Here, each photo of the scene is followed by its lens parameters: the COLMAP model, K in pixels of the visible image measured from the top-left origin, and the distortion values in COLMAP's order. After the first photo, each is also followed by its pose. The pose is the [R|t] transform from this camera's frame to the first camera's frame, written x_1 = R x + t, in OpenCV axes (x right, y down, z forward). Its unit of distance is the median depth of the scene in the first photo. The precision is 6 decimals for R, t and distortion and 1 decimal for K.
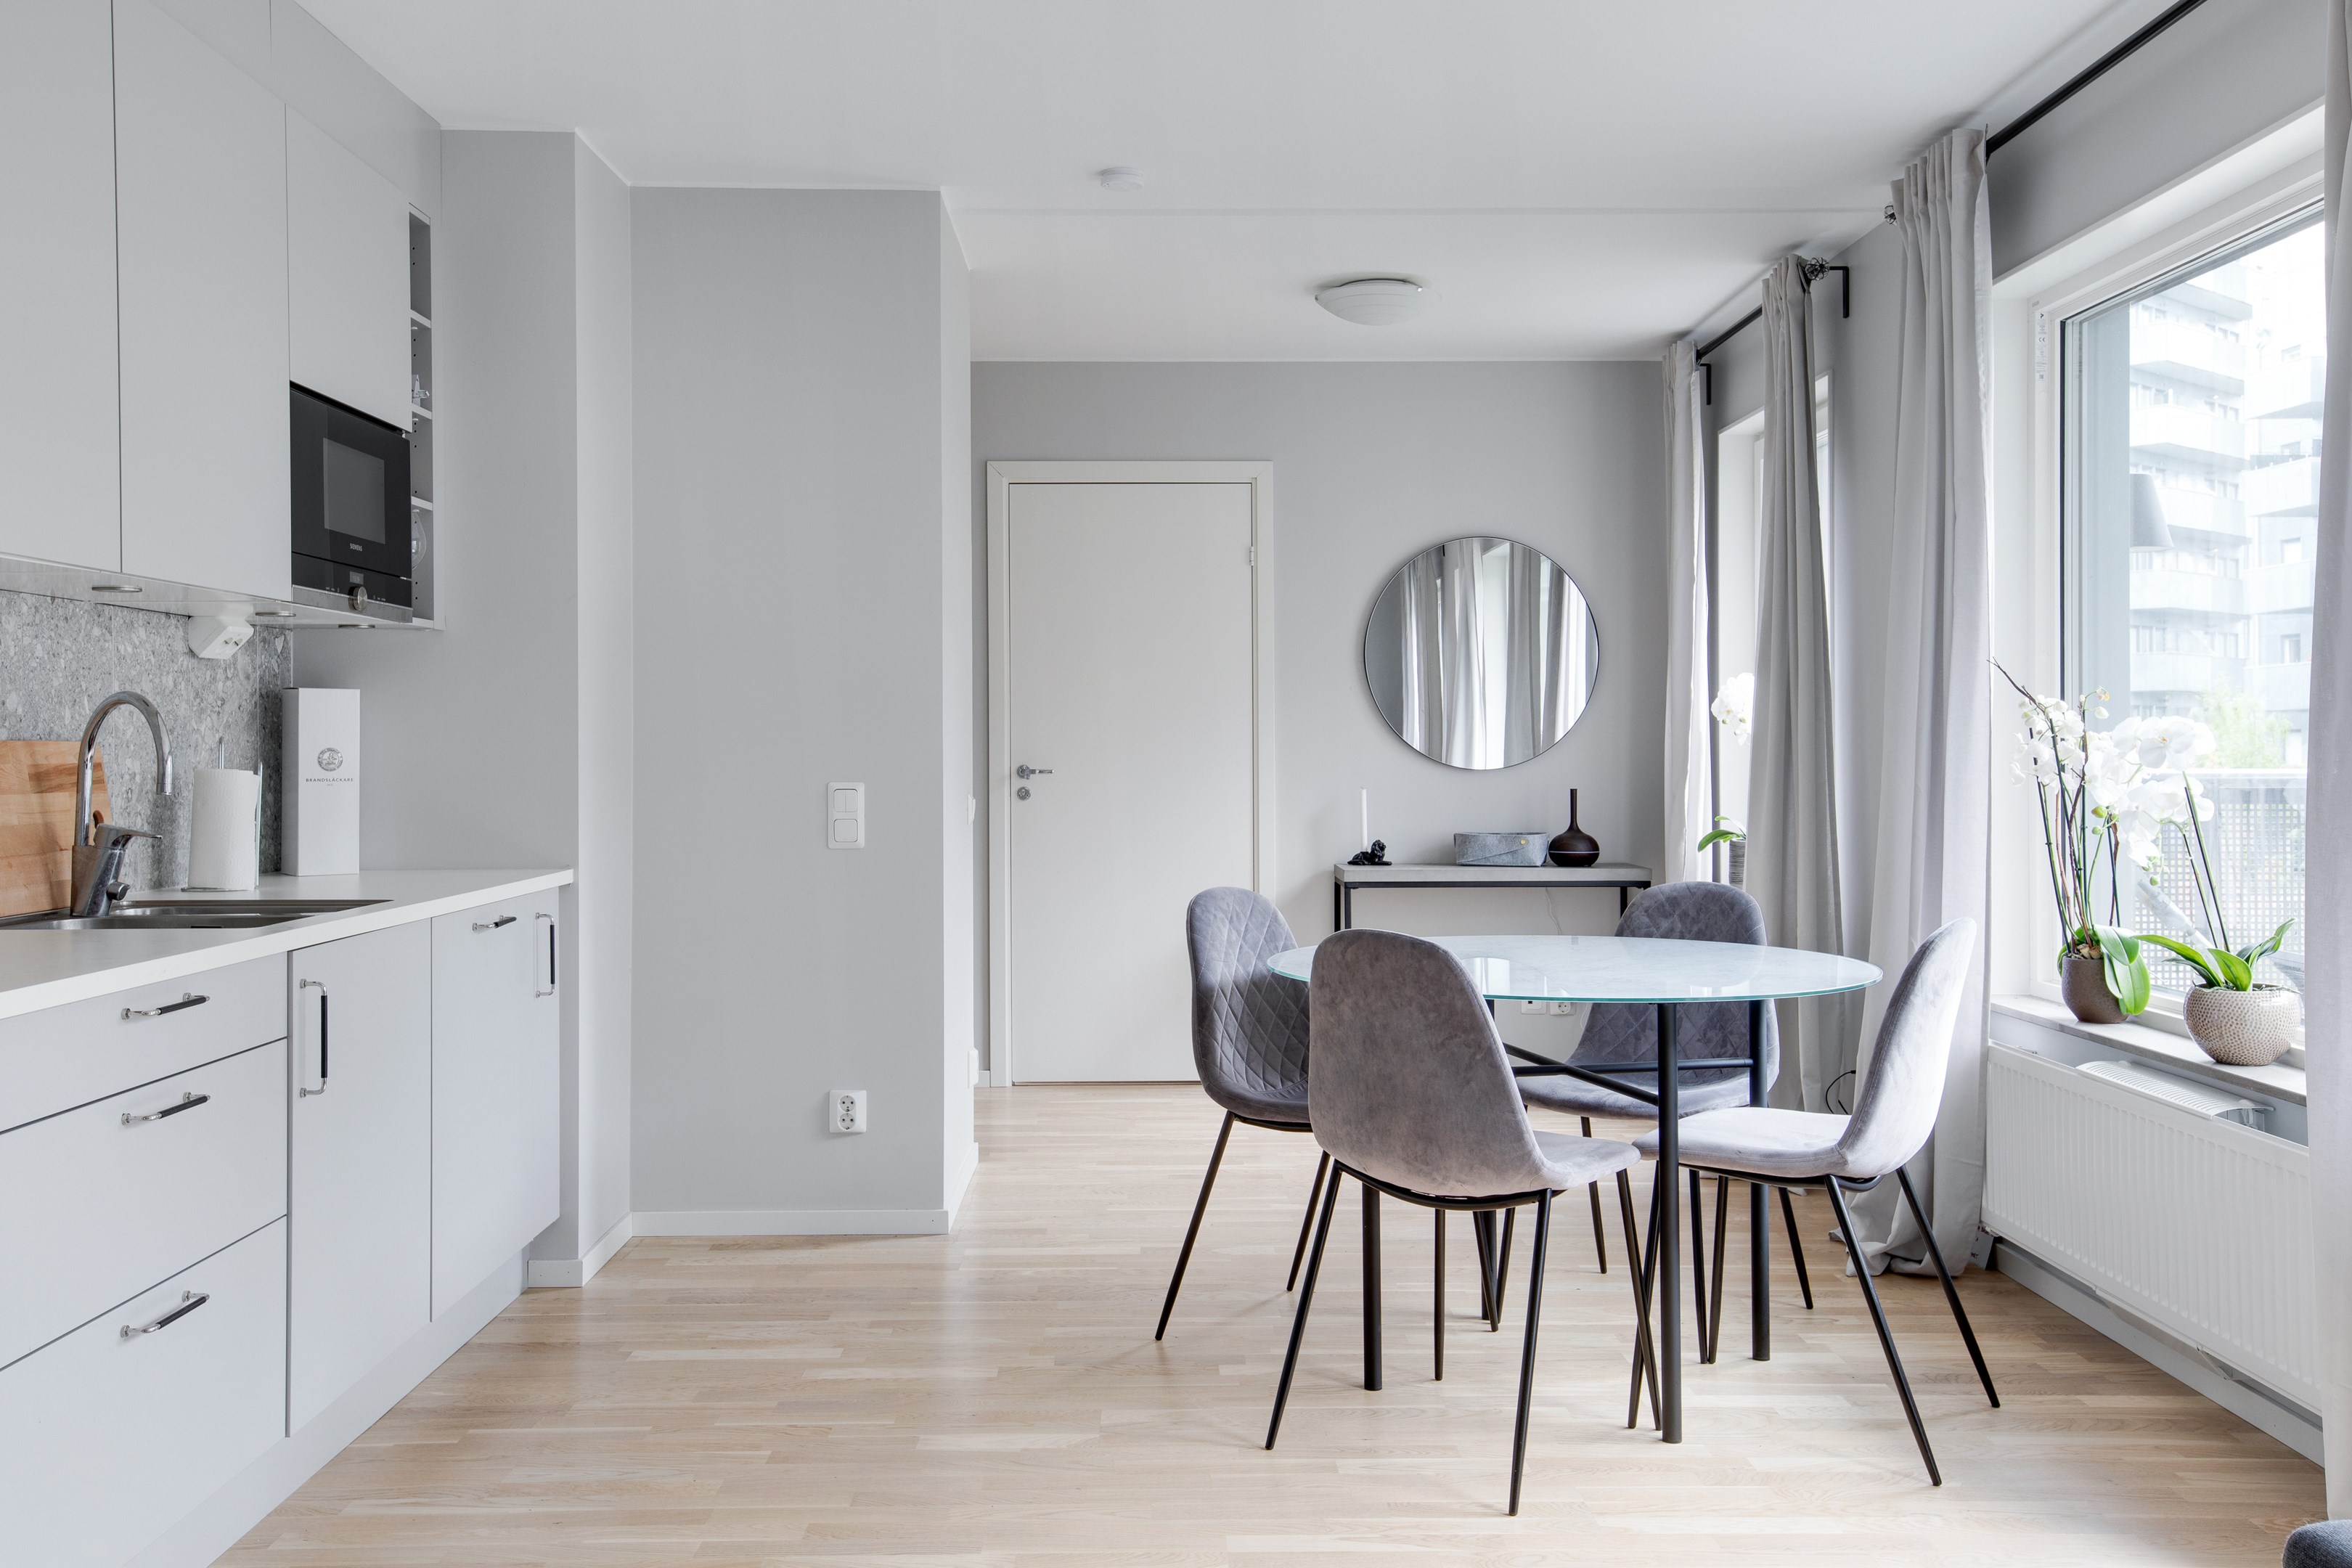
lens RADIAL K [[2019.1, 0, 1168.3], [0, 2019.1, 767.3], [0, 0, 1]] dist [0.031940, 0.001144]
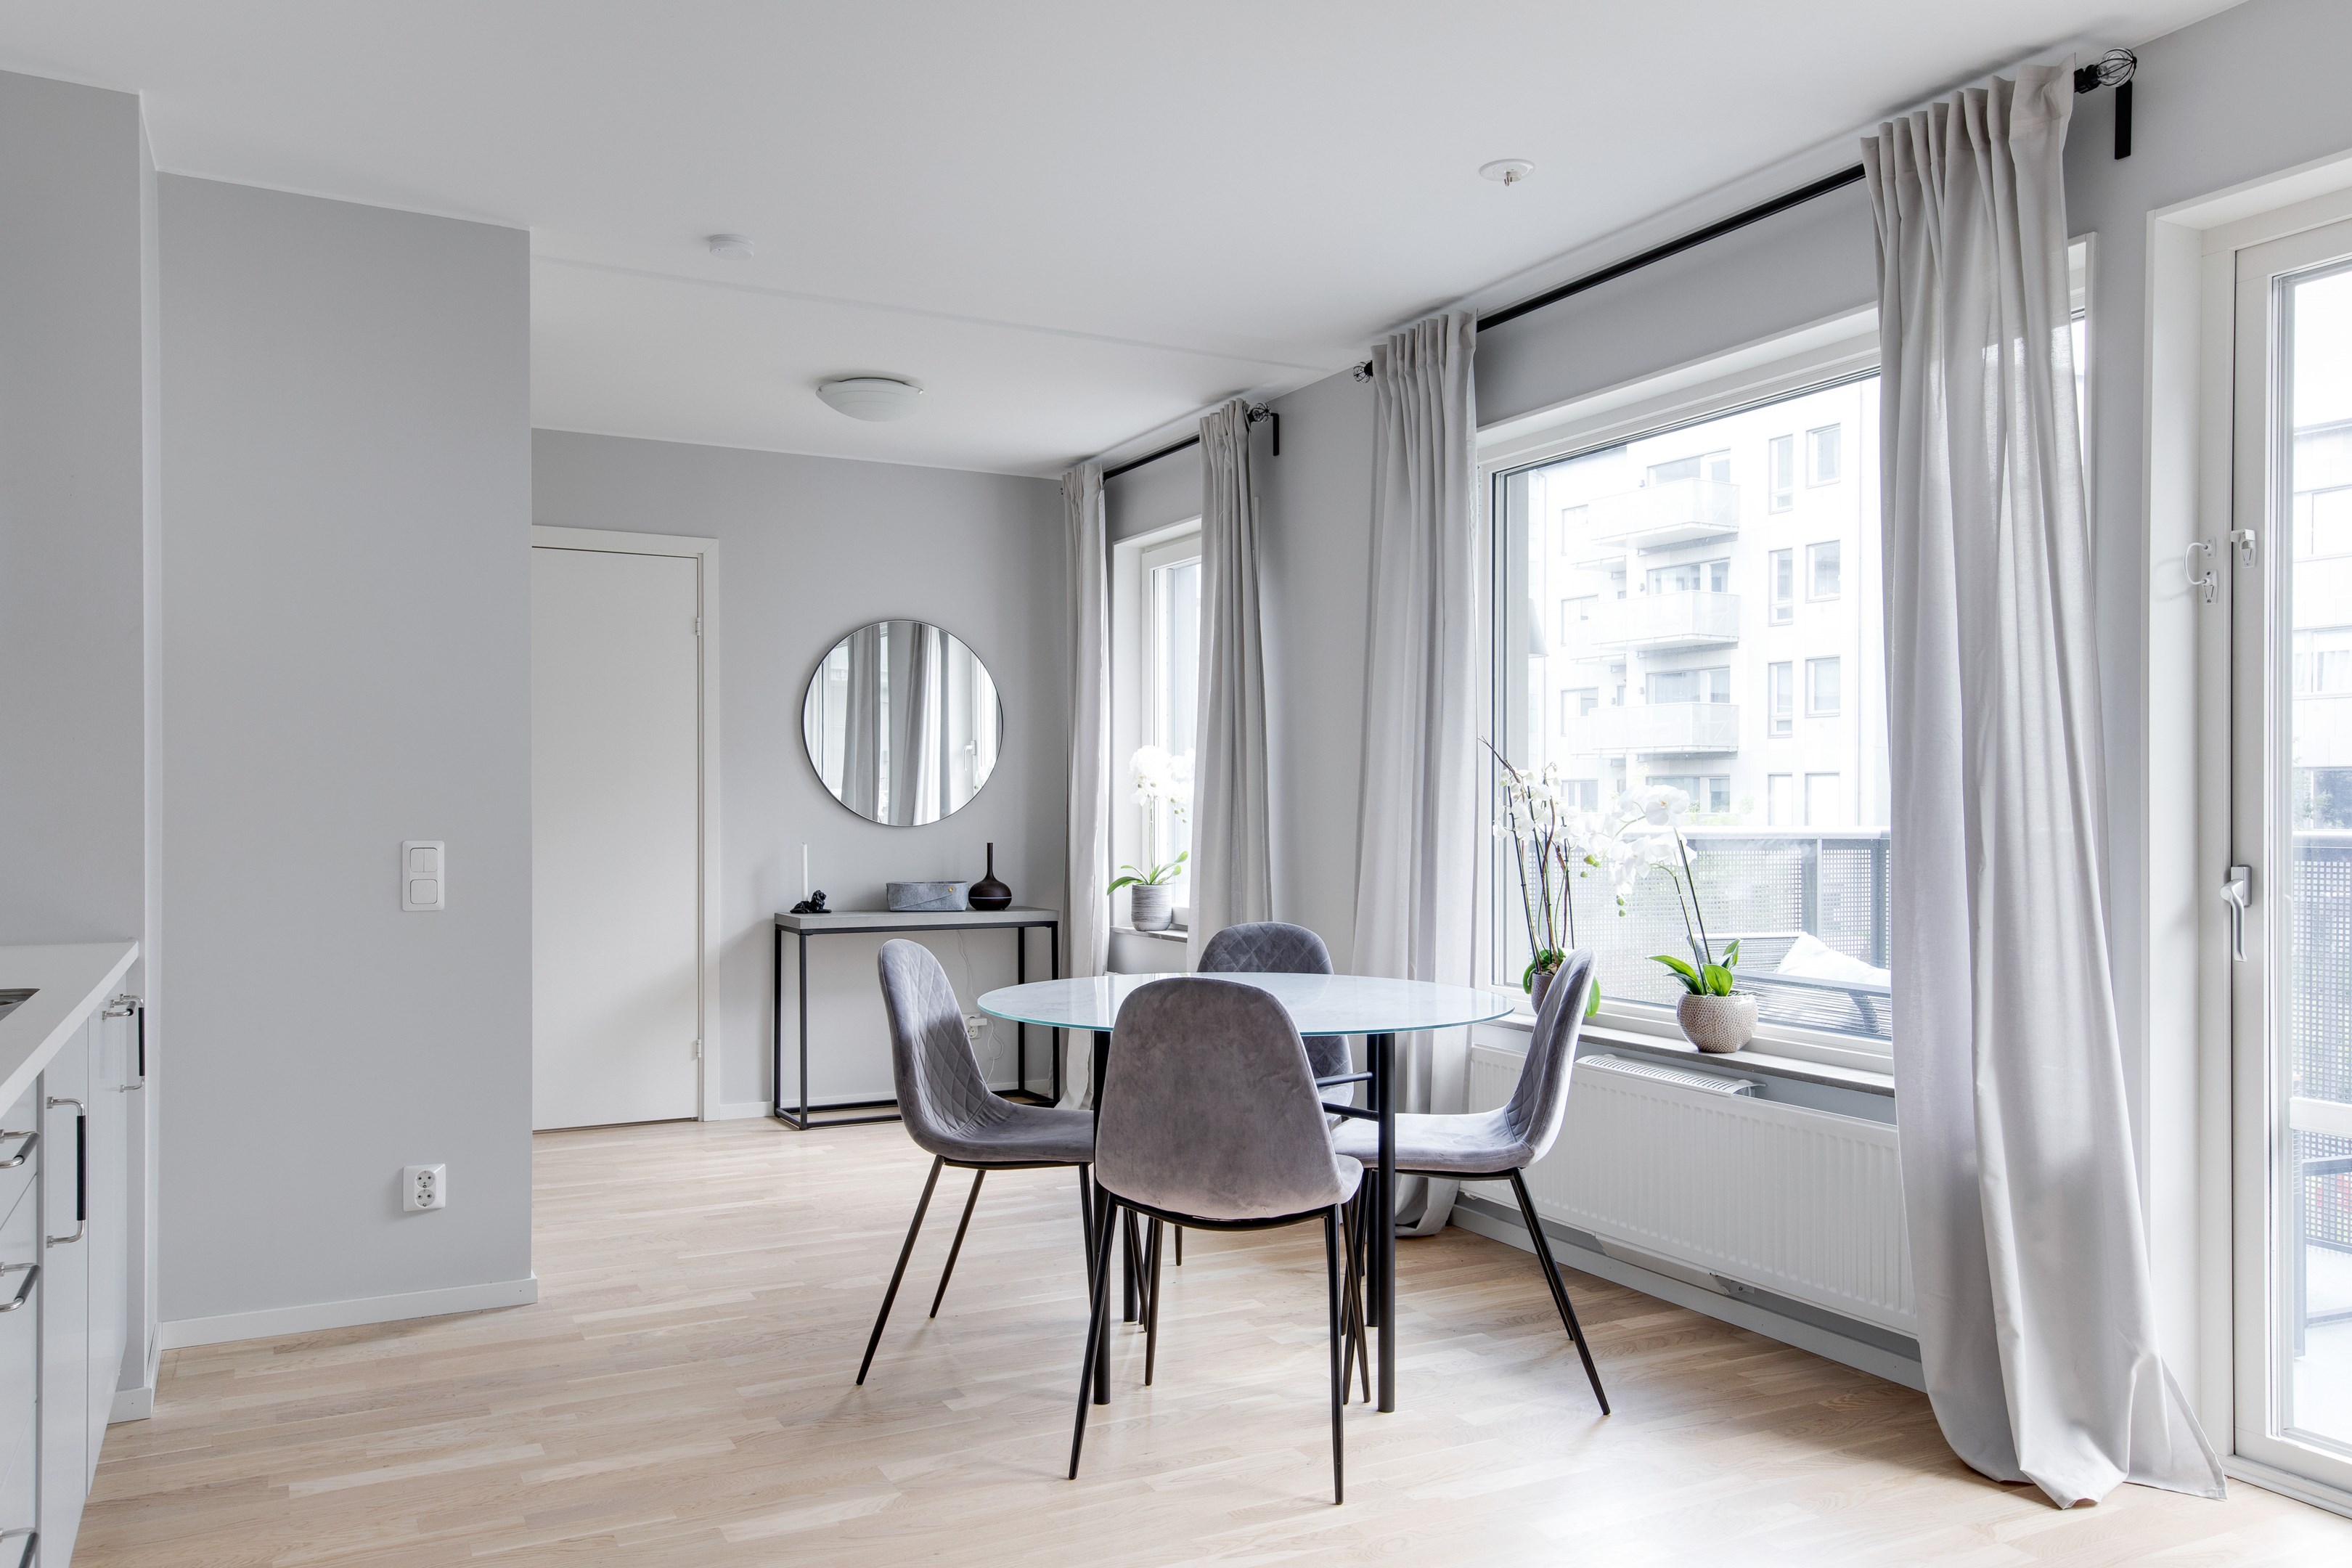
lens RADIAL K [[1686.0, 0, 1141.4], [0, 1686.0, 824.9], [0, 0, 1]] dist [0.008786, 0.004728]
pose [[0.897805, -0.000707, 0.440393, -0.247878], [0.000254, 0.999999, 0.001087, -0.000969], [-0.440393, -0.000864, 0.897805, 0.168046]]
